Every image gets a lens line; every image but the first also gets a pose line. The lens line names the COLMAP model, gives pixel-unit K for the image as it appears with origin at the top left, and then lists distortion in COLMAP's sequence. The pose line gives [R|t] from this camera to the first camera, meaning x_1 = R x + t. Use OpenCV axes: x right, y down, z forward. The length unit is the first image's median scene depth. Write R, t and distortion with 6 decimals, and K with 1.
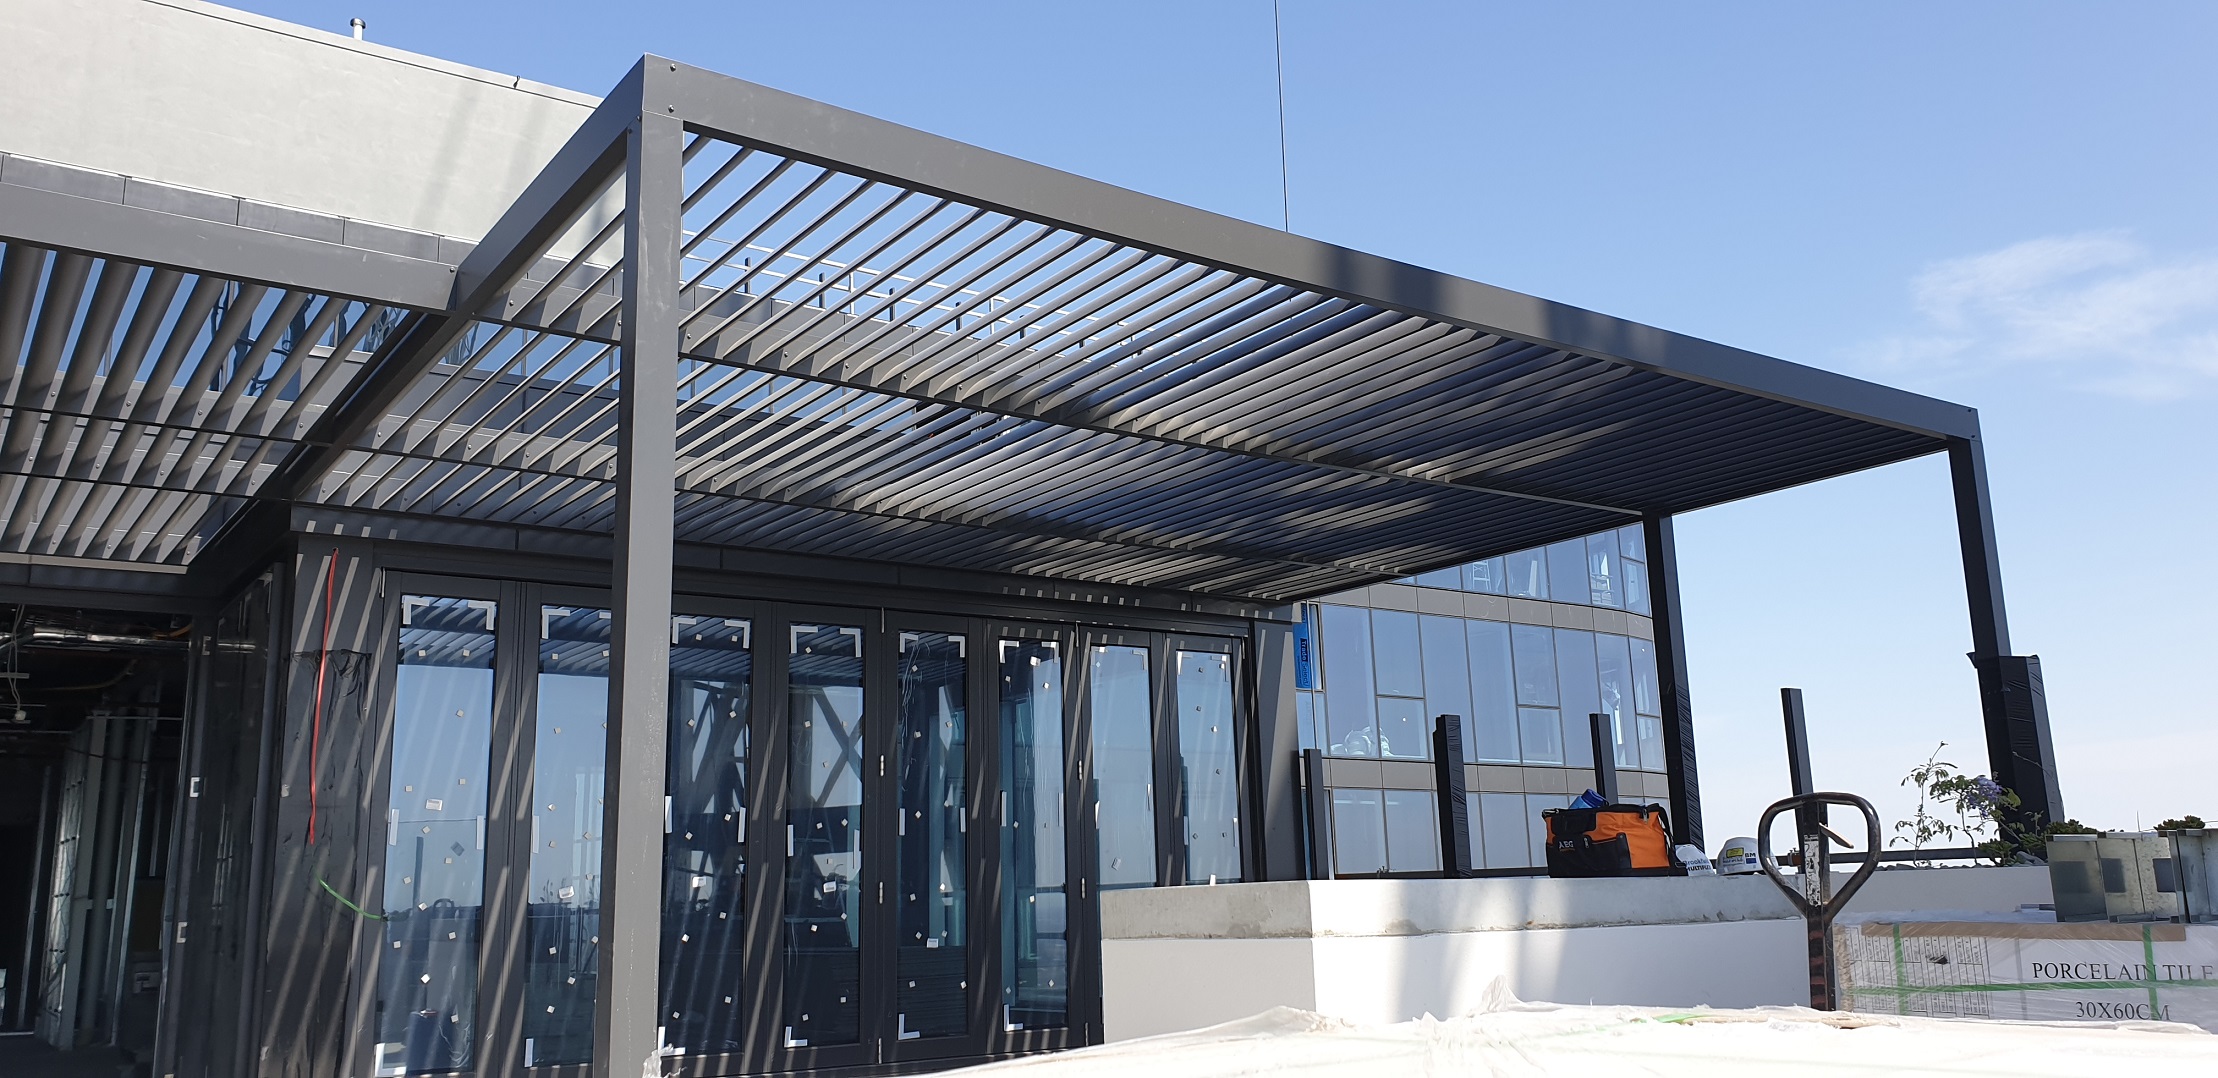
lens RADIAL K [[1733.7, 0, 1109.0], [0, 1733.7, 539.0], [0, 0, 1]] dist [0.001885, 0.000485]
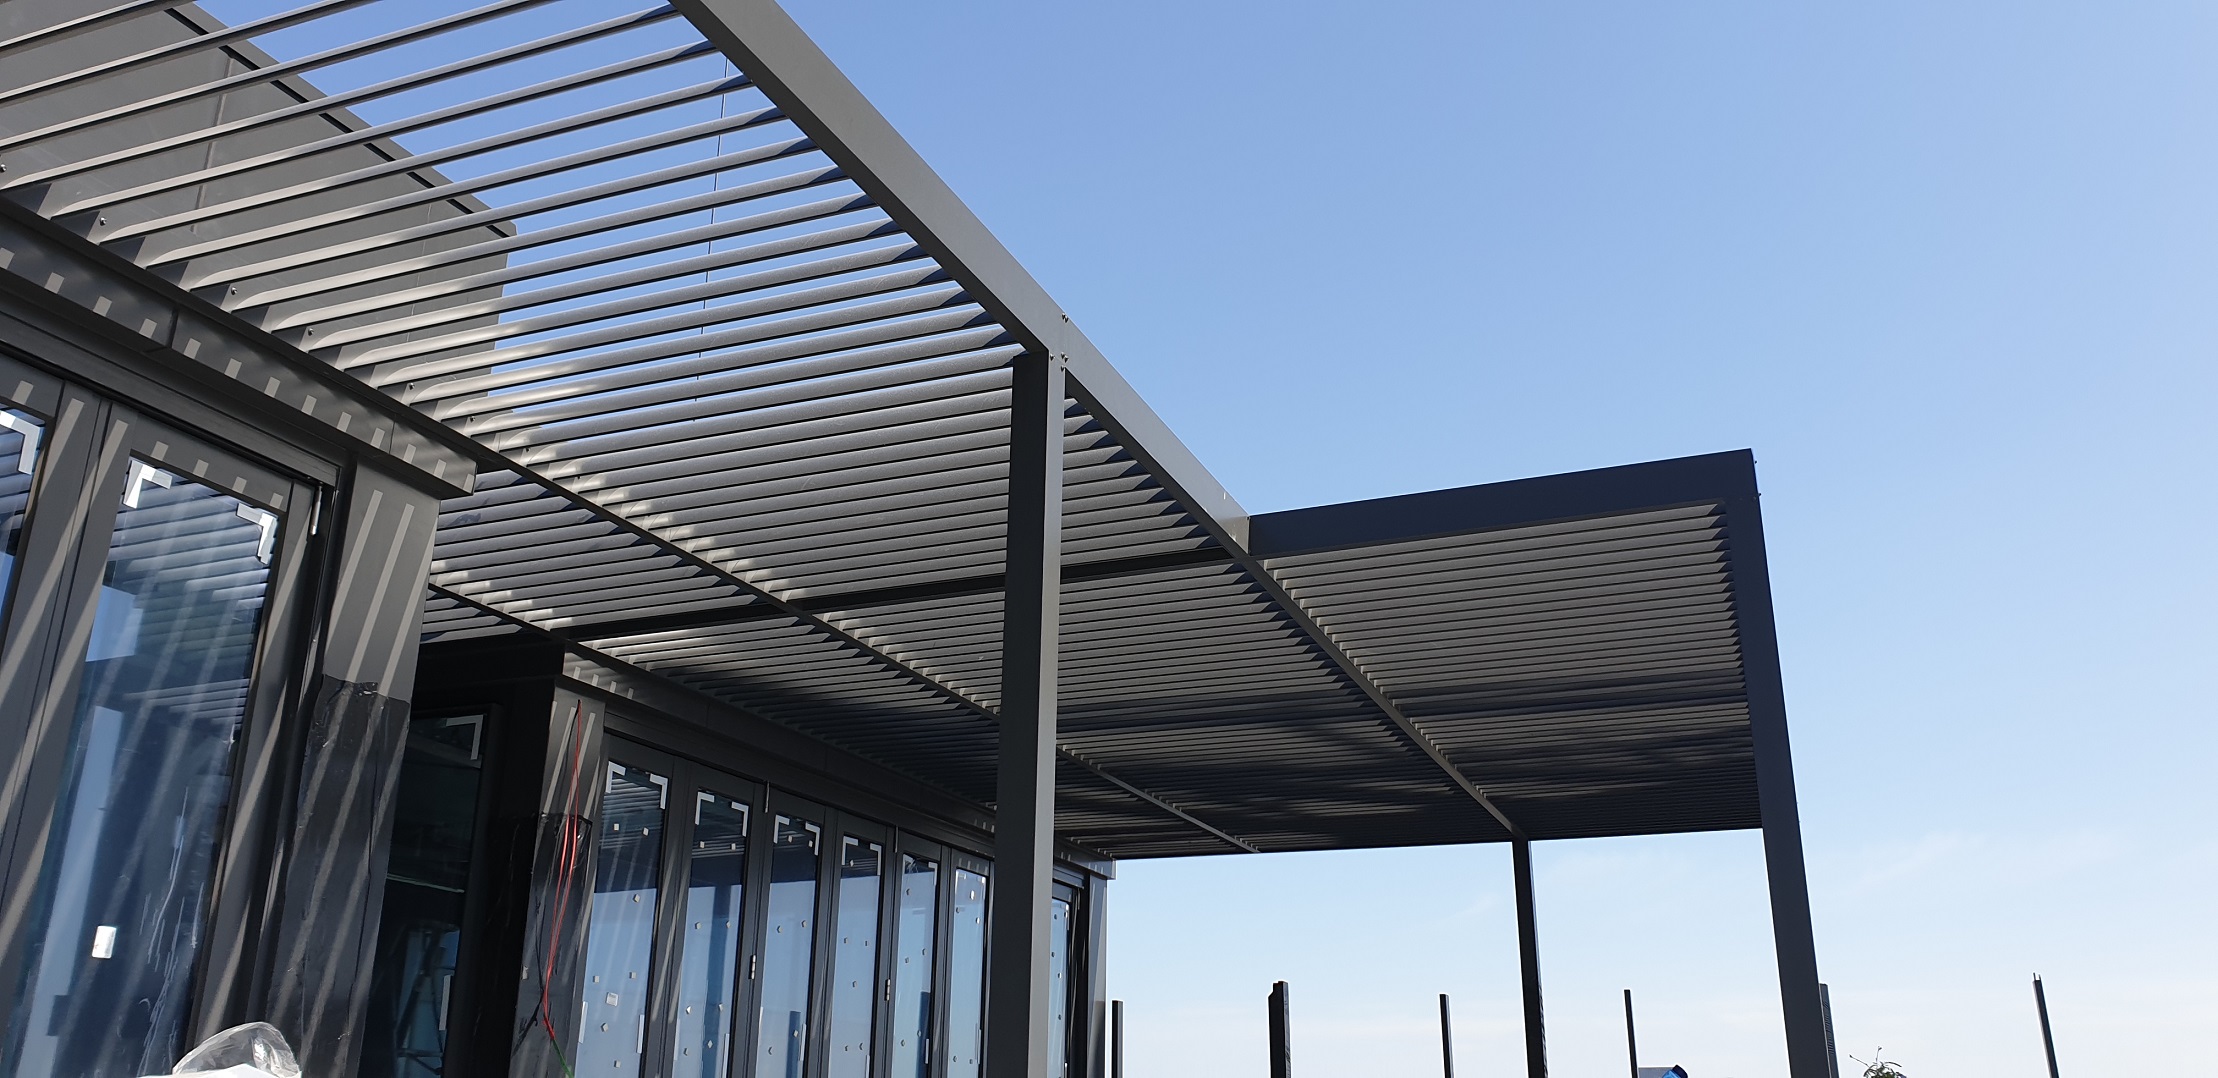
lens RADIAL K [[1733.7, 0, 1109.0], [0, 1733.7, 539.0], [0, 0, 1]] dist [0.001885, 0.000485]
pose [[0.834131, 0.216858, 0.507147, -0.670903], [-0.150703, 0.974086, -0.168654, 0.033392], [-0.530579, 0.064251, 0.845197, 0.090529]]
